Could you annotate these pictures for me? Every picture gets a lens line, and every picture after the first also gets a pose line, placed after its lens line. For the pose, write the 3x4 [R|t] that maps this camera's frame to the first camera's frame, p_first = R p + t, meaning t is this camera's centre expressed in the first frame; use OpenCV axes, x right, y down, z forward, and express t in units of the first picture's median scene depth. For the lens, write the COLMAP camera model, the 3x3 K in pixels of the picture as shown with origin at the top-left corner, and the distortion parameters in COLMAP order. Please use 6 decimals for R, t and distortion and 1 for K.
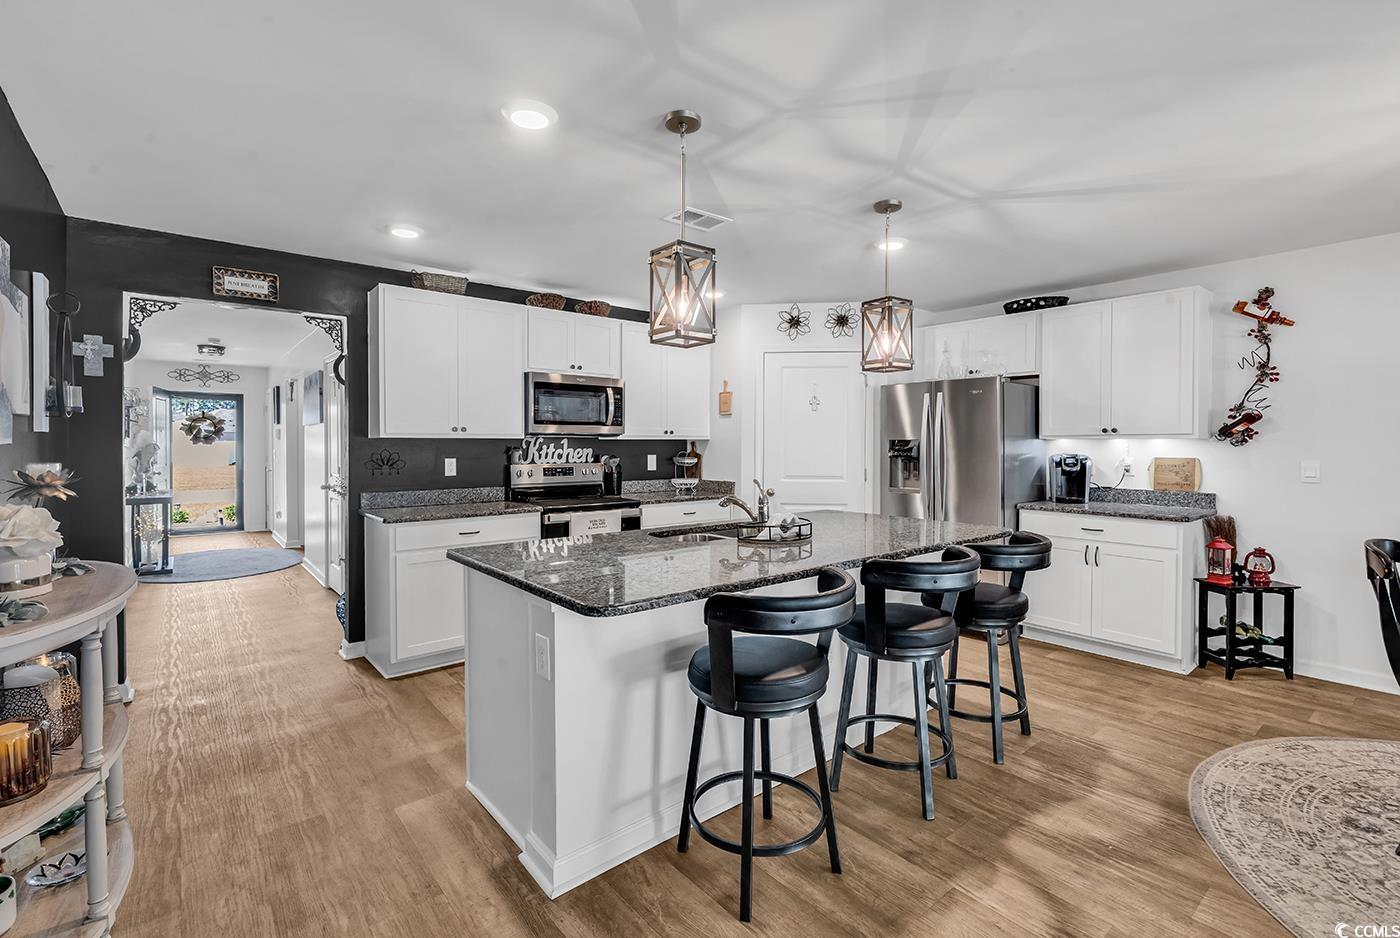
lens RADIAL K [[588.4, 0, 752.4], [0, 588.4, 444.9], [0, 0, 1]] dist [0.002907, -0.000567]
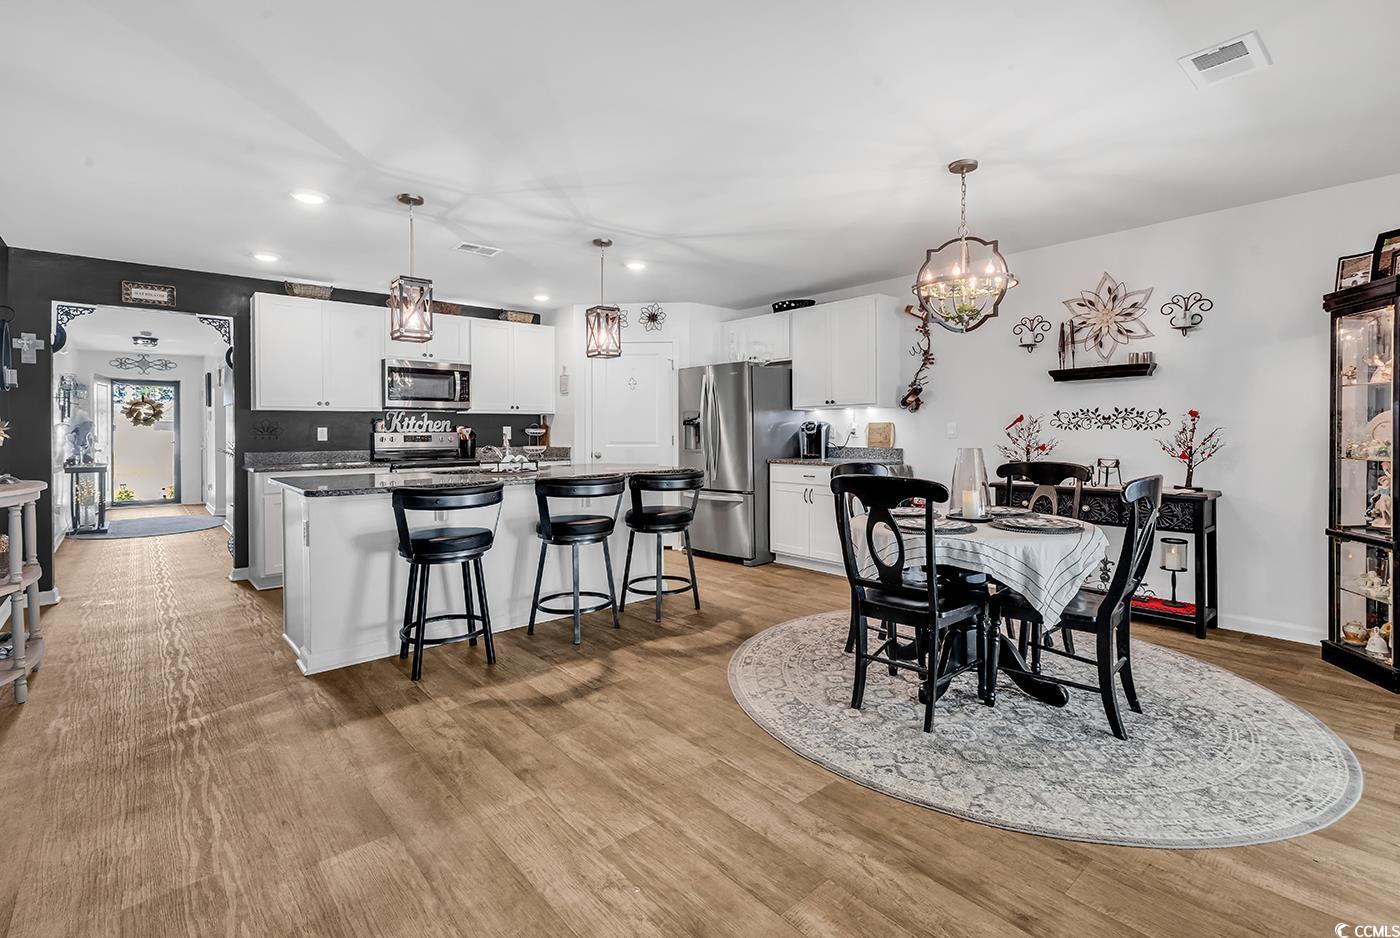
lens RADIAL K [[588.4, 0, 745.3], [0, 588.4, 427.1], [0, 0, 1]] dist [0.002907, -0.000567]
pose [[0.999603, -0.006910, 0.027308, 0.399363], [0.007102, 0.999951, -0.006931, 0.041520], [-0.027258, 0.007123, 0.999603, -0.325281]]
